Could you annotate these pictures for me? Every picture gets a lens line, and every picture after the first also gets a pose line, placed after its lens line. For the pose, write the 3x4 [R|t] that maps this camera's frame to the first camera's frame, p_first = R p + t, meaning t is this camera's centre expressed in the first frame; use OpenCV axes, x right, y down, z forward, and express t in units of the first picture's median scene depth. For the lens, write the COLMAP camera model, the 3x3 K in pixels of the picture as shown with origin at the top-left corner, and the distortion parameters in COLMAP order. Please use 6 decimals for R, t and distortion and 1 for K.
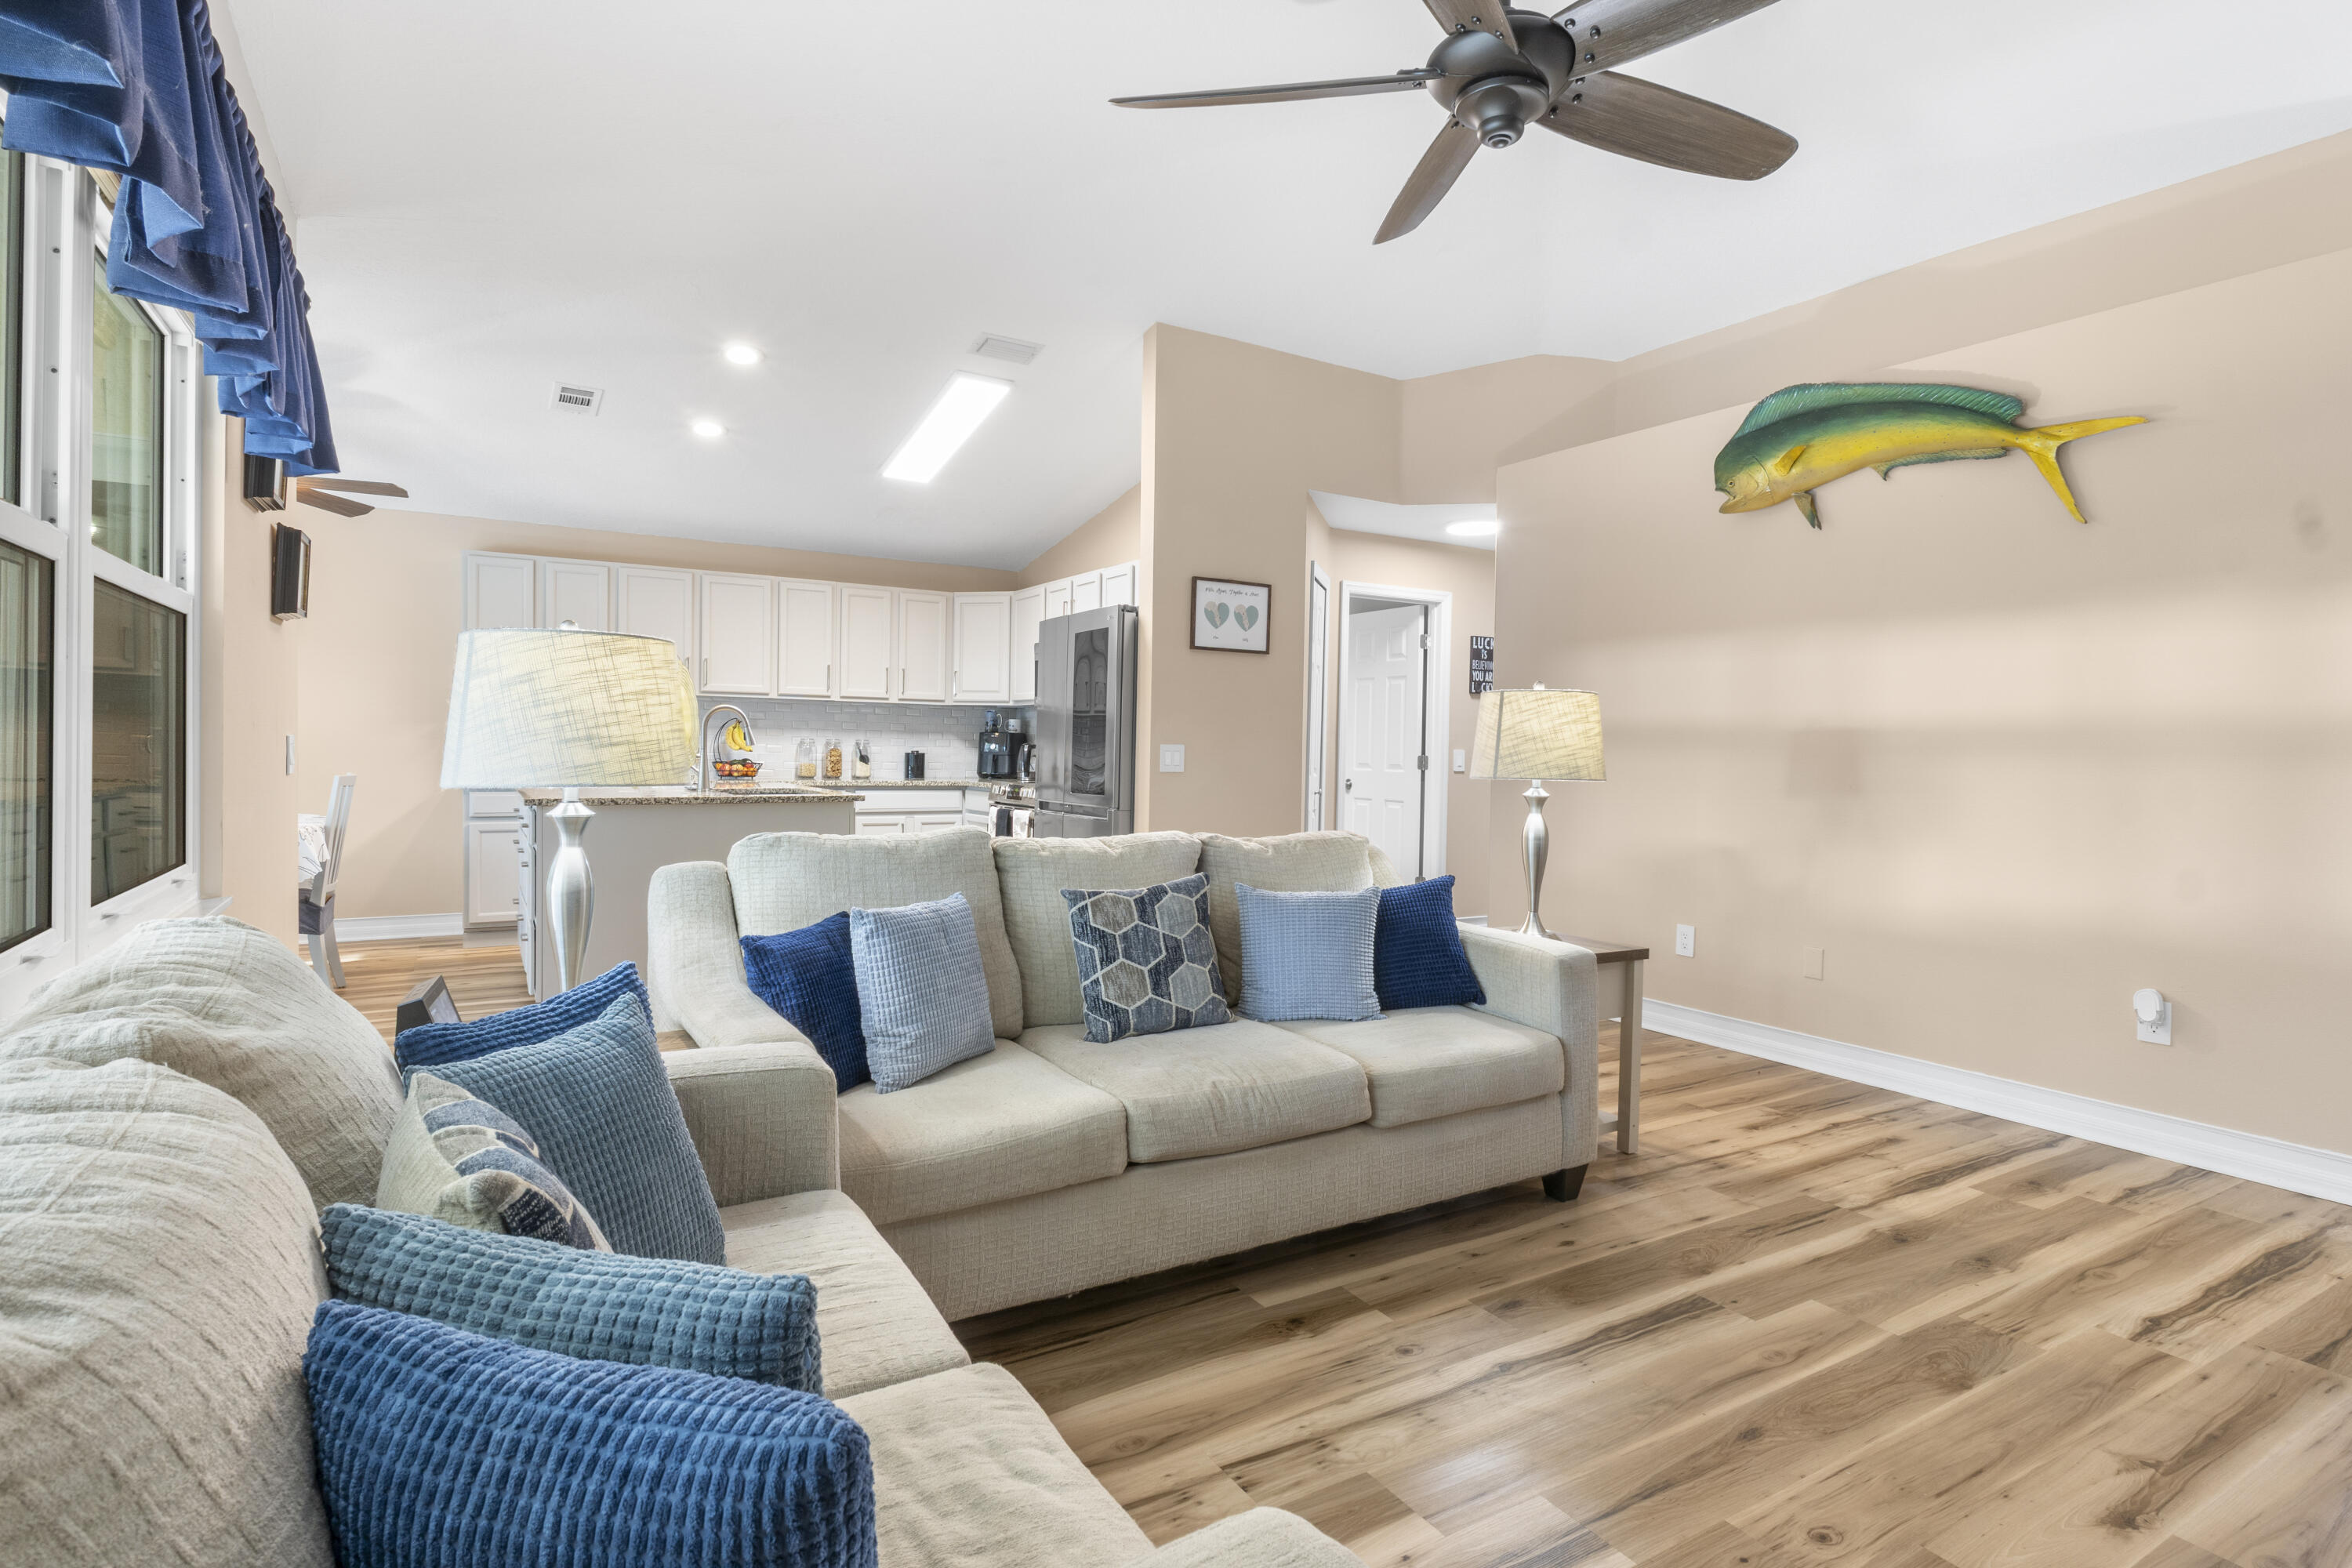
lens RADIAL K [[1195.6, 0, 1195.2], [0, 1195.6, 795.6], [0, 0, 1]] dist [-0.007598, 0.001933]
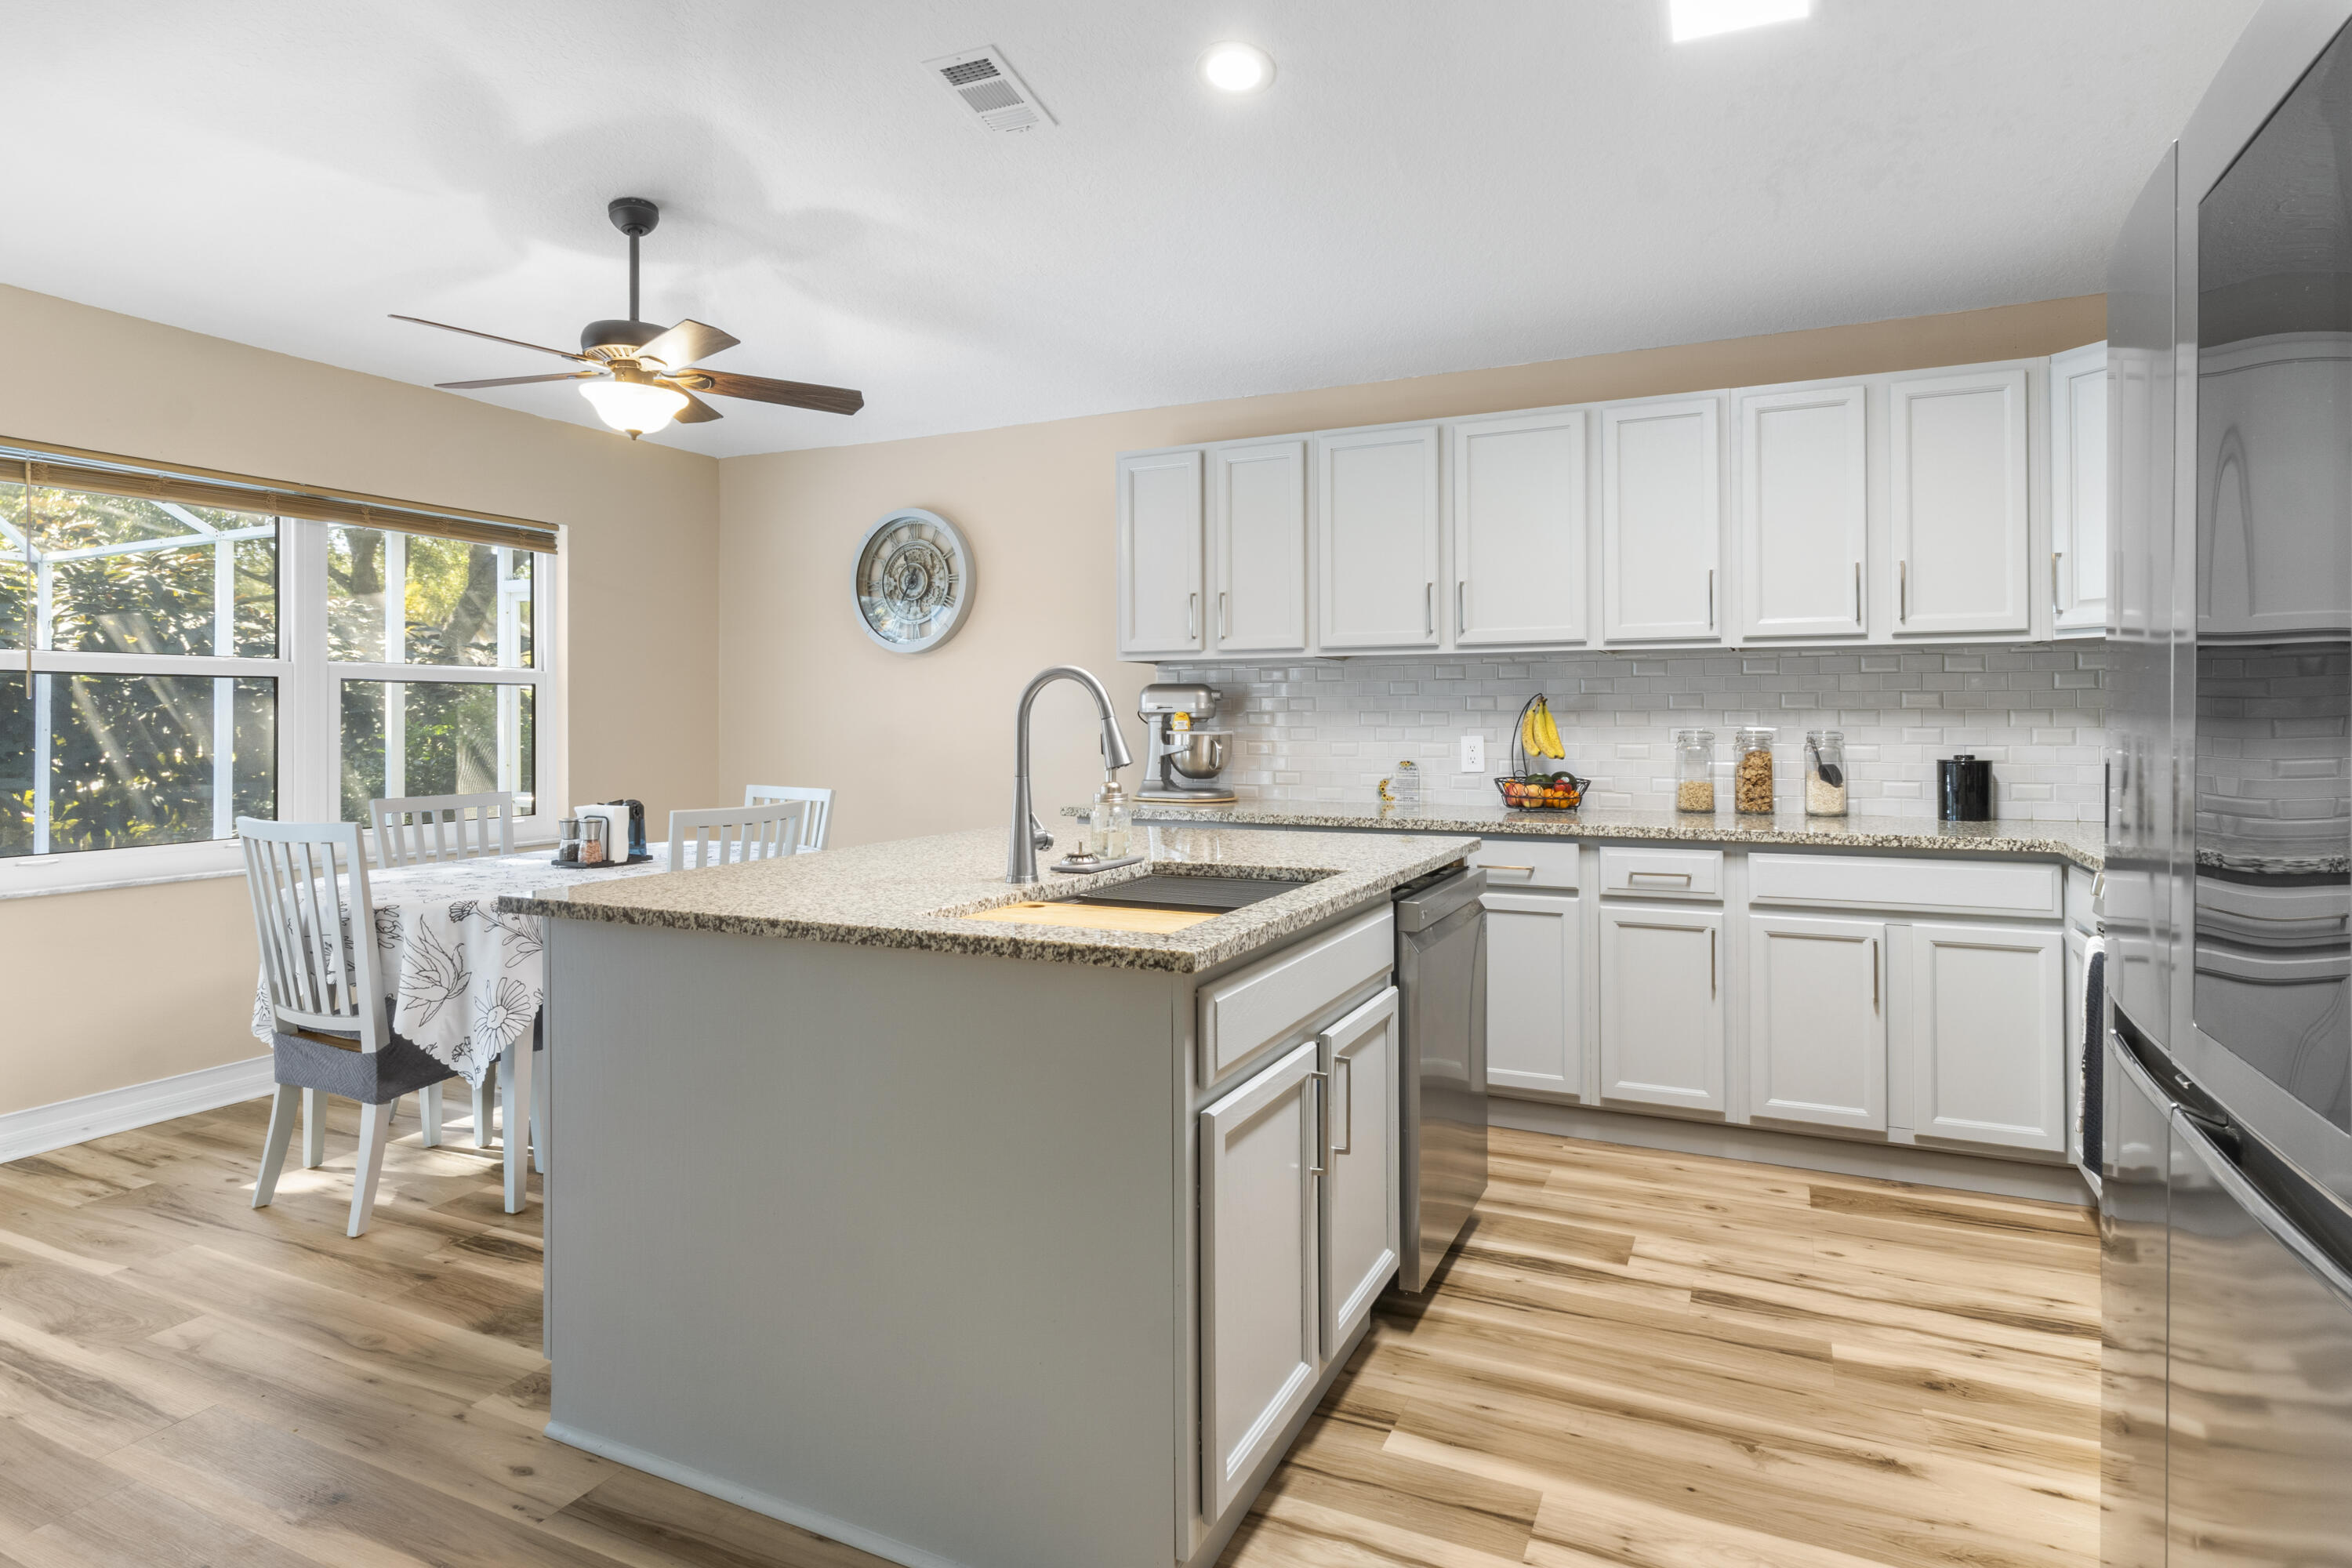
lens RADIAL K [[1195.6, 0, 1164.5], [0, 1195.6, 726.1], [0, 0, 1]] dist [-0.007598, 0.001933]
pose [[0.525044, -0.013727, -0.850964, -0.057186], [-0.024233, 0.999223, -0.031071, -0.061704], [0.850730, 0.036935, 0.524304, 1.189121]]
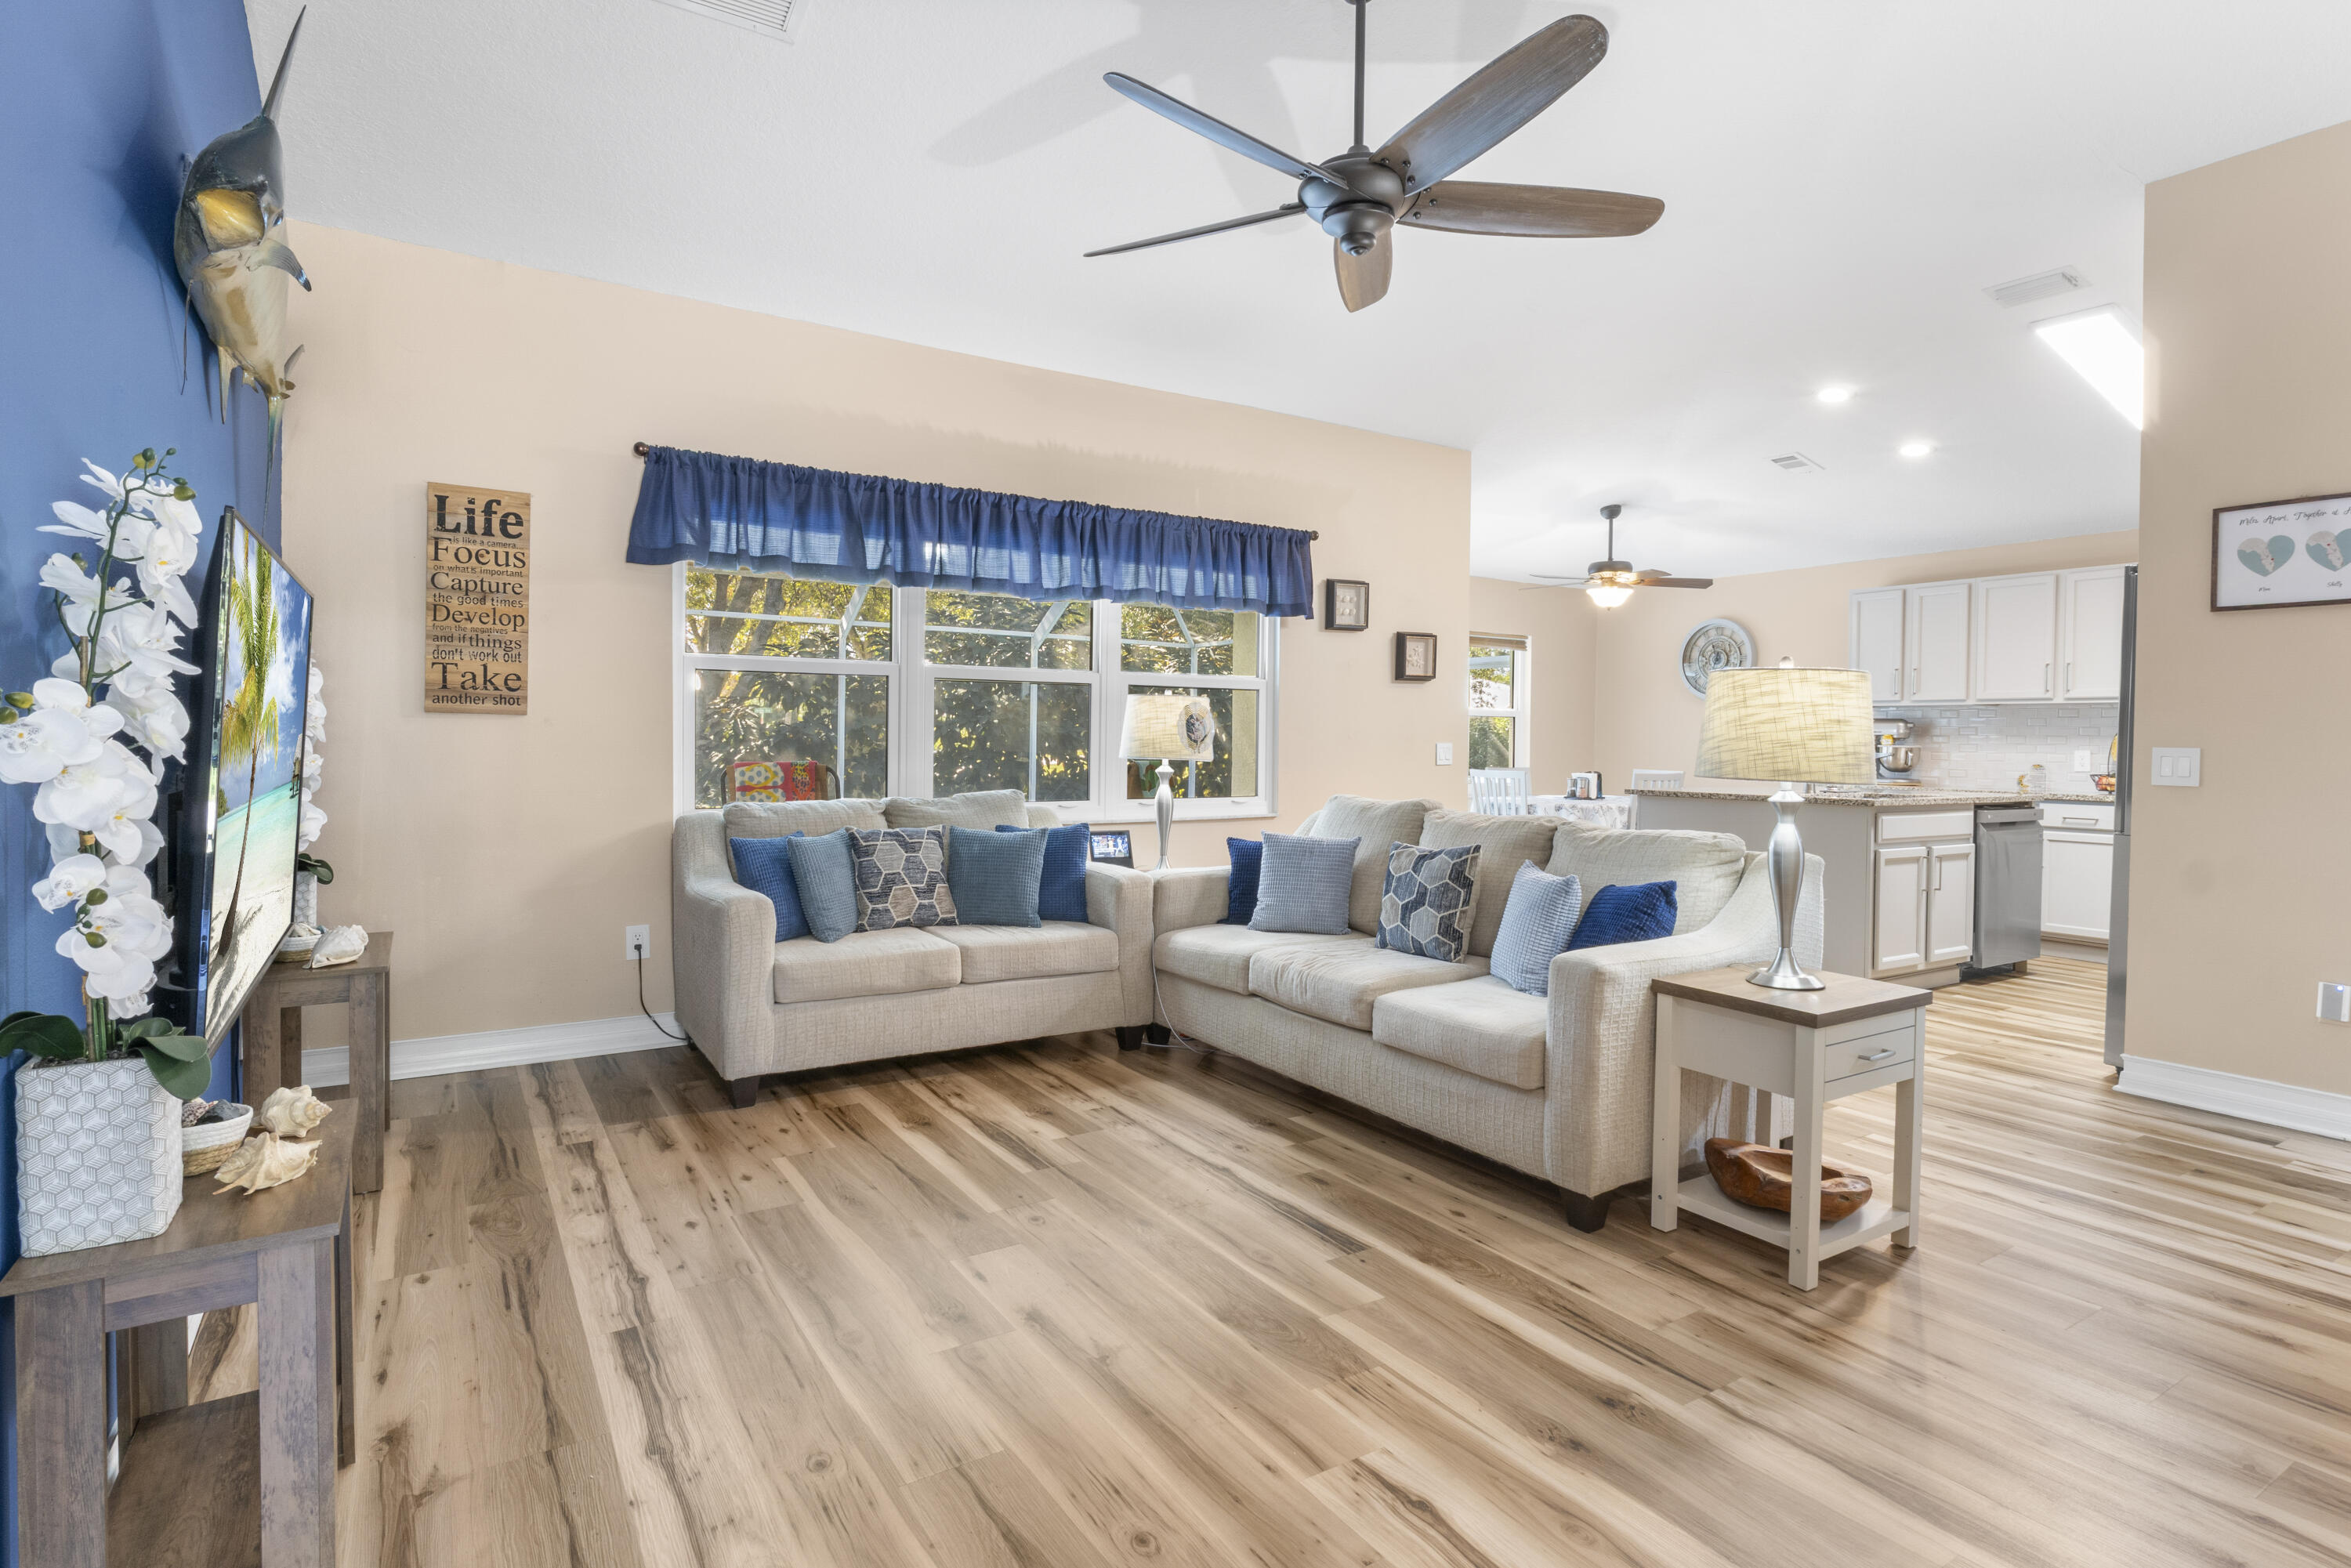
lens RADIAL K [[1195.1, 0, 1150.2], [0, 1195.1, 786.7], [0, 0, 1]] dist [-0.007598, 0.001933]
pose [[-0.005959, 0.026367, -0.999635, 1.038817], [-0.051600, 0.998312, 0.026640, -0.010666], [0.998650, 0.051740, -0.004589, 0.548320]]
